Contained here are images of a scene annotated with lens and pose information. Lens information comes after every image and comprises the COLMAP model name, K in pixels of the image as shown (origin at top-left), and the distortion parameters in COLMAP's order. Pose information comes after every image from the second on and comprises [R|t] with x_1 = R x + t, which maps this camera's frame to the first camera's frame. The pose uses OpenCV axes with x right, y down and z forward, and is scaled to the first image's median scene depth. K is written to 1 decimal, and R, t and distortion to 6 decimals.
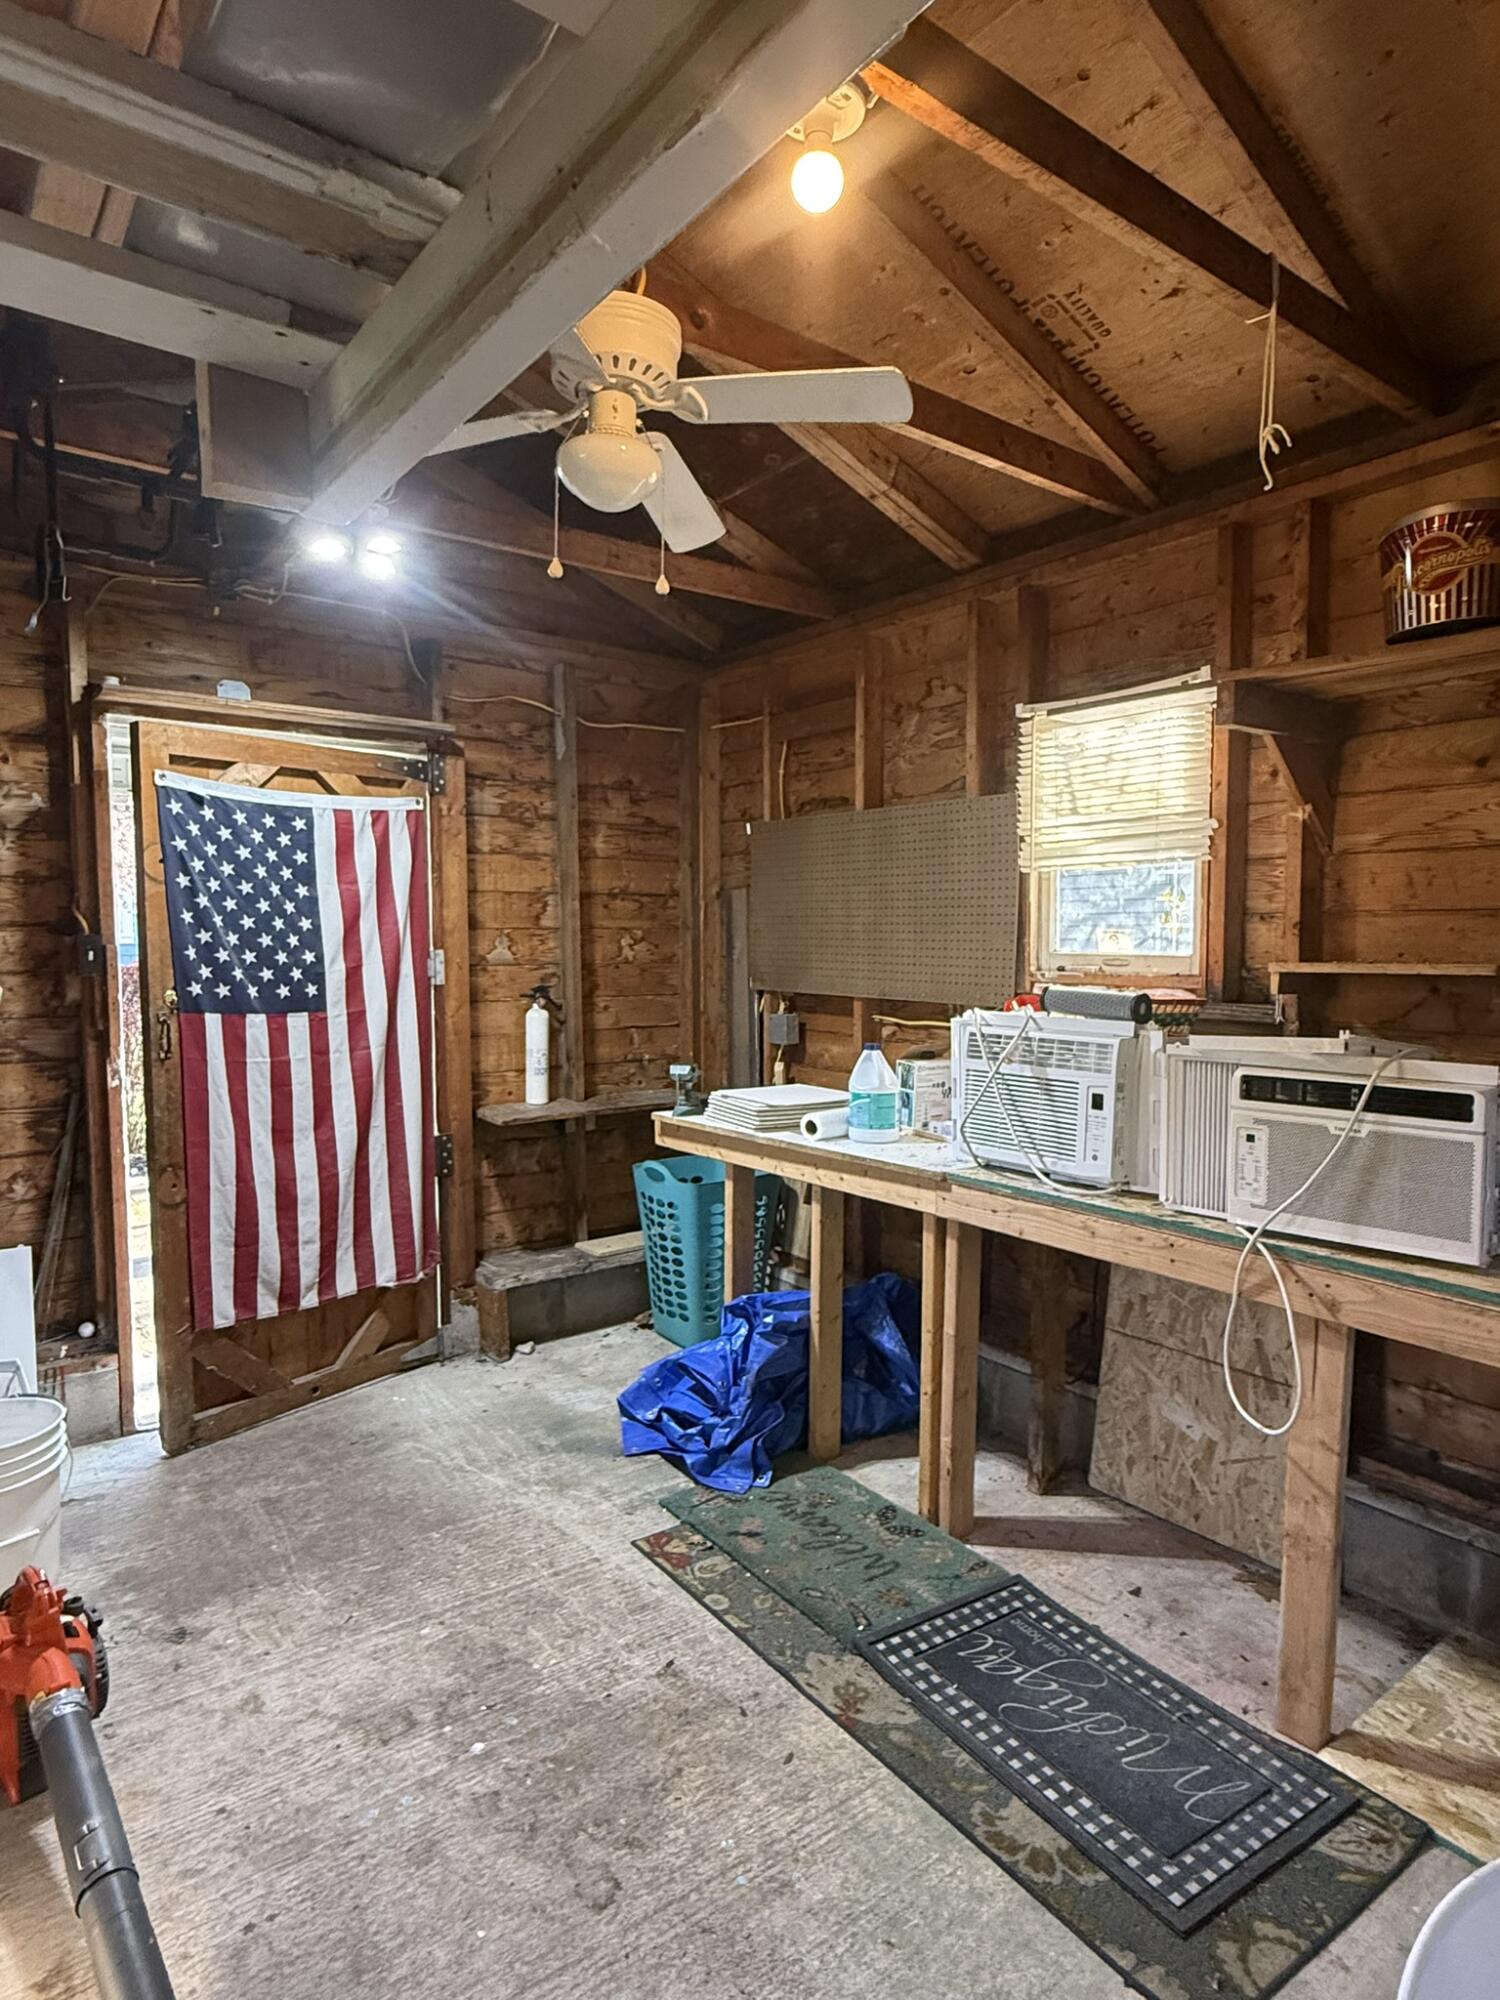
lens RADIAL K [[1127.4, 0, 750.2], [0, 1127.4, 1004.5], [0, 0, 1]] dist [0.000084, 0.000178]
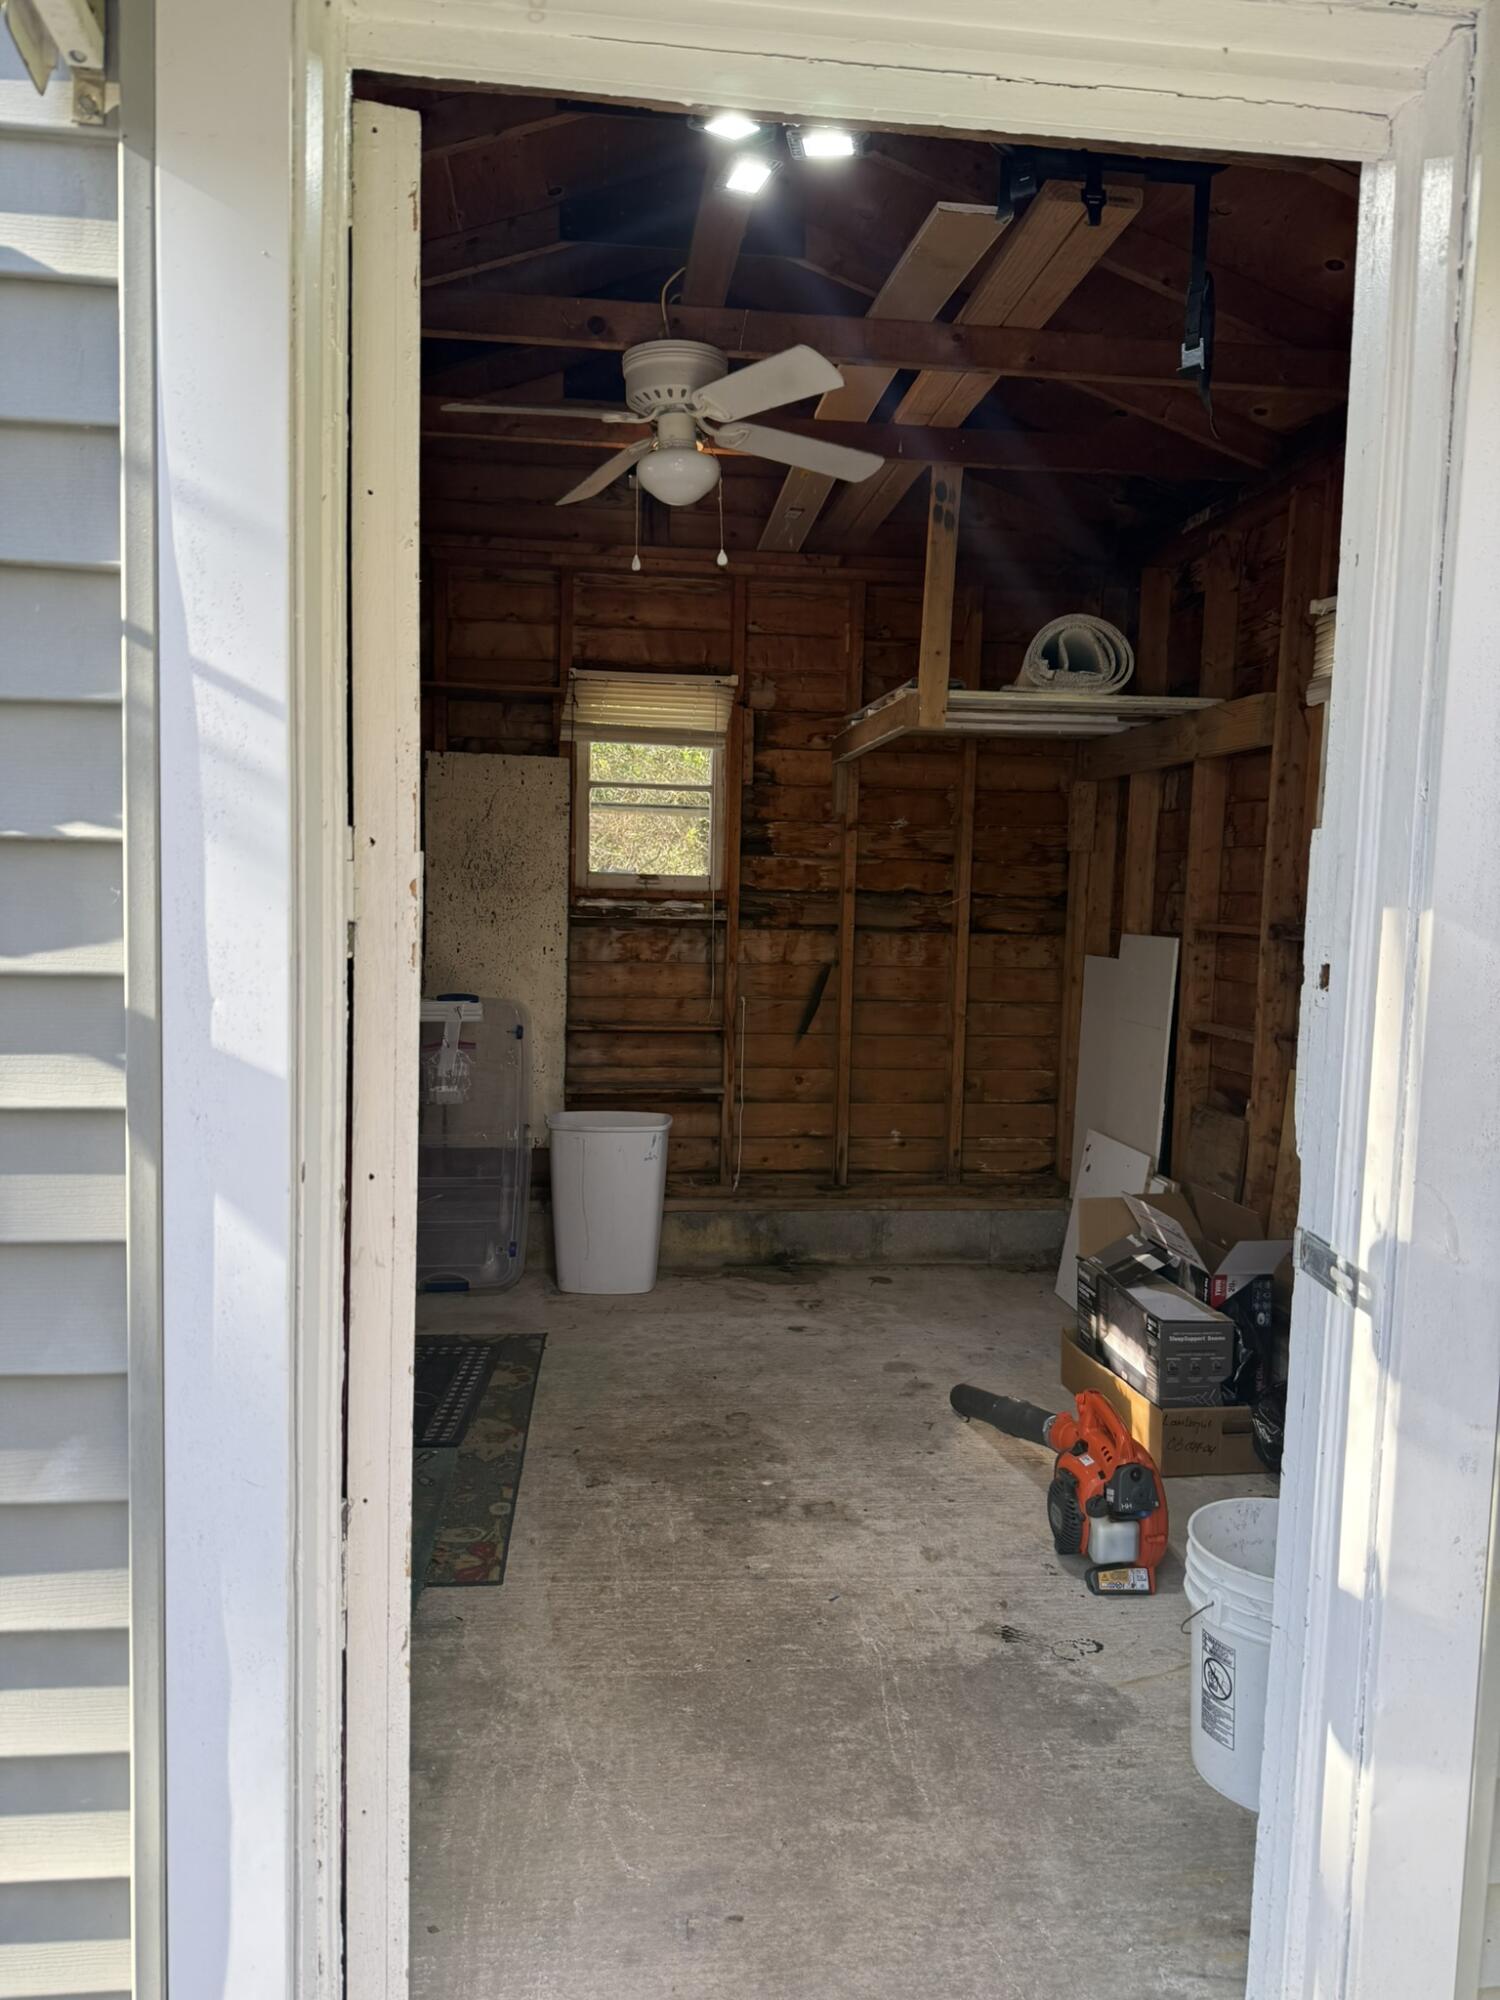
lens RADIAL K [[1420.9, 0, 747.3], [0, 1420.9, 1001.8], [0, 0, 1]] dist [0.124812, -0.210851]
pose [[-0.860247, -0.064315, 0.505805, -0.968152], [0.005092, 0.990880, 0.134654, -0.096939], [-0.509852, 0.118411, -0.852074, 2.235138]]
